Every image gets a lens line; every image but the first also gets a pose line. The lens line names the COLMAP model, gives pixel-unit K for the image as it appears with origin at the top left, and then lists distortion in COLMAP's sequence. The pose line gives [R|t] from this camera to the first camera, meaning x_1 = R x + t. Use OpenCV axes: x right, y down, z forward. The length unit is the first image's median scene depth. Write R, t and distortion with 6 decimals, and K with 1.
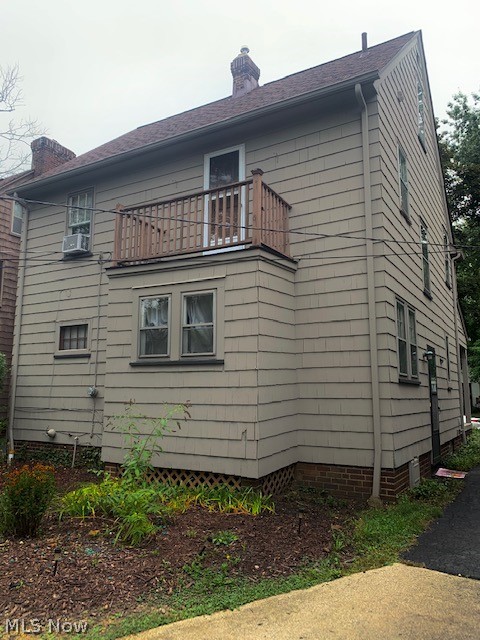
lens RADIAL K [[496.2, 0, 240.0], [0, 496.2, 320.0], [0, 0, 1]] dist [0.072504, -0.052836]
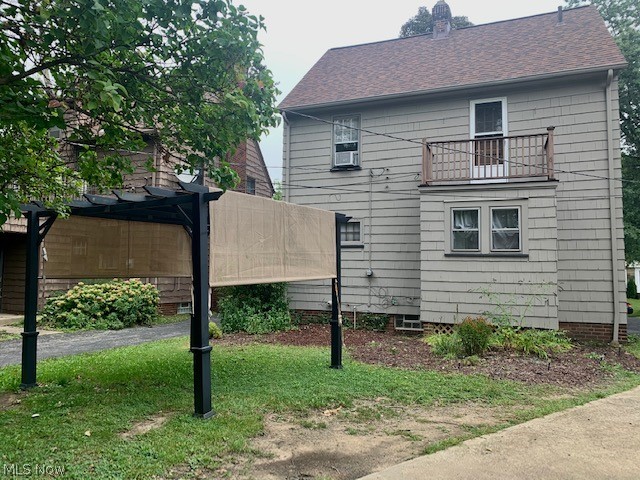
lens RADIAL K [[496.2, 0, 320.0], [0, 496.2, 240.0], [0, 0, 1]] dist [0.072504, -0.052836]
pose [[0.987482, 0.021583, 0.156251, -0.797880], [-0.033156, 0.996865, 0.071843, -0.045914], [-0.154210, -0.076124, 0.985101, -0.357944]]
